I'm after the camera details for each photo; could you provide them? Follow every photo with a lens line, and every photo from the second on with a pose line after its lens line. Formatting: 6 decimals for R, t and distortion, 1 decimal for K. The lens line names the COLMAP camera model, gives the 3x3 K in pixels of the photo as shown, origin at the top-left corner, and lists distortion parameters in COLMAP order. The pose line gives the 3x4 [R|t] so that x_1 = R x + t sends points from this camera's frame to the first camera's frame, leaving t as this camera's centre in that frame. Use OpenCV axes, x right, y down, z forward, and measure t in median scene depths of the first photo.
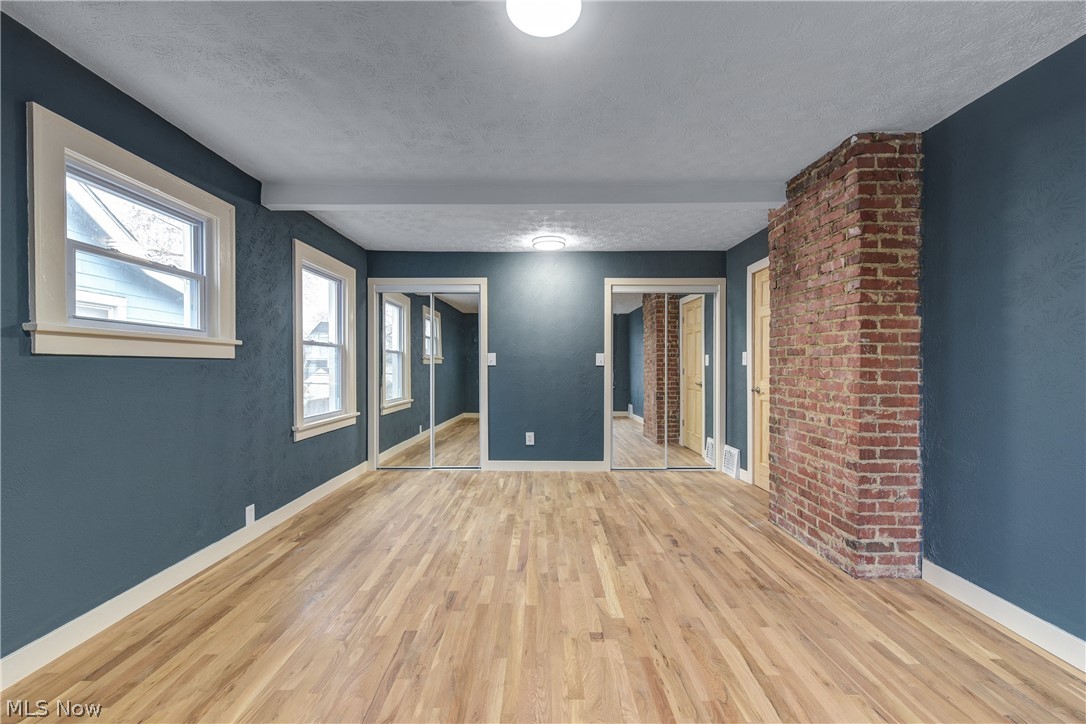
lens RADIAL K [[430.0, 0, 539.1], [0, 430.0, 366.7], [0, 0, 1]] dist [-0.000599, -0.000464]
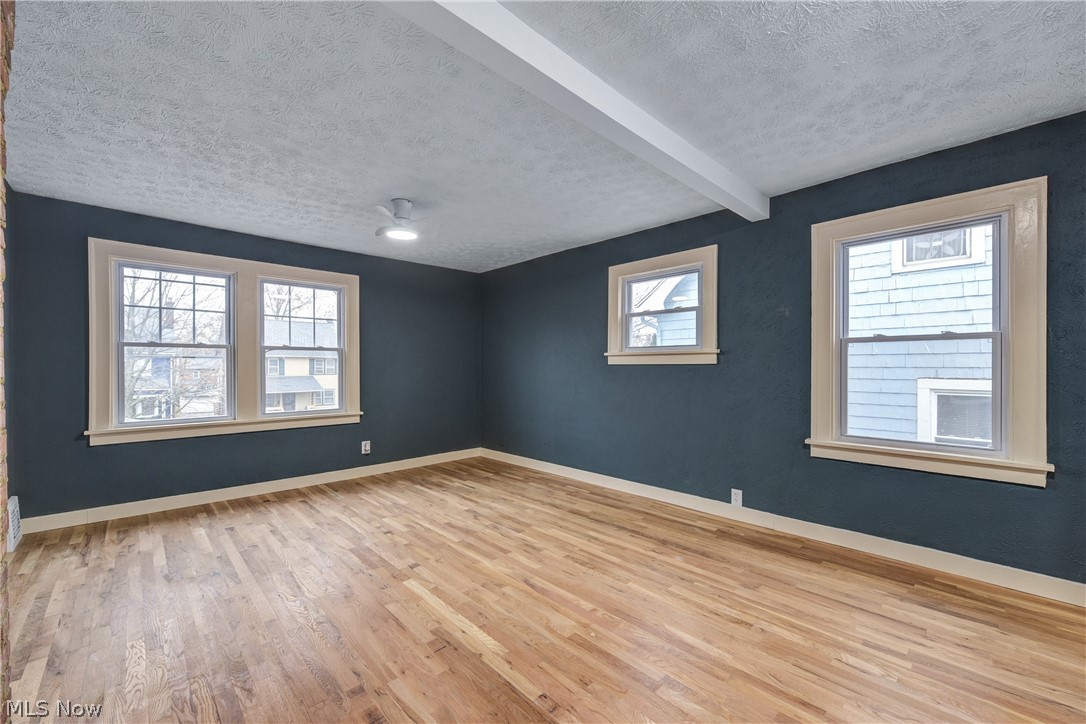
lens RADIAL K [[430.0, 0, 543.7], [0, 430.0, 367.8], [0, 0, 1]] dist [-0.000599, -0.000464]
pose [[-0.718820, 0.001186, -0.695195, 0.560634], [-0.000908, 0.999996, 0.002645, -0.010776], [0.695195, 0.002533, -0.718816, 1.604980]]
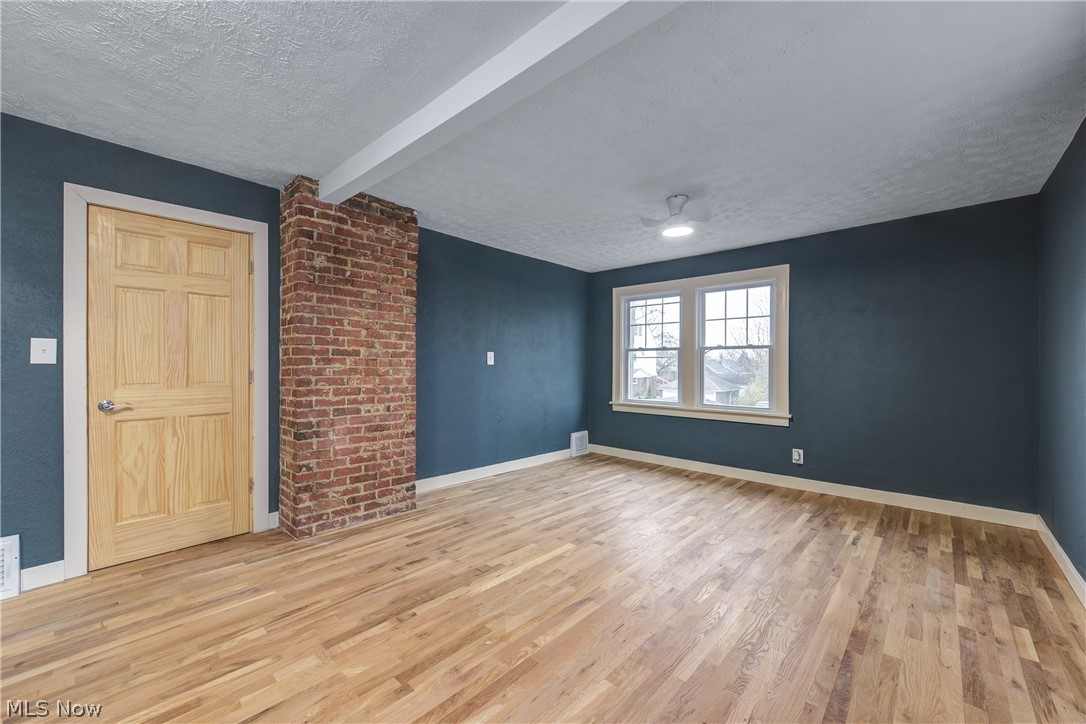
lens RADIAL K [[430.0, 0, 544.3], [0, 430.0, 363.1], [0, 0, 1]] dist [-0.000599, -0.000464]
pose [[-0.741069, -0.002533, 0.671424, -0.527375], [-0.004346, 0.999990, -0.001024, -0.010516], [-0.671414, -0.003677, -0.741073, 1.598459]]
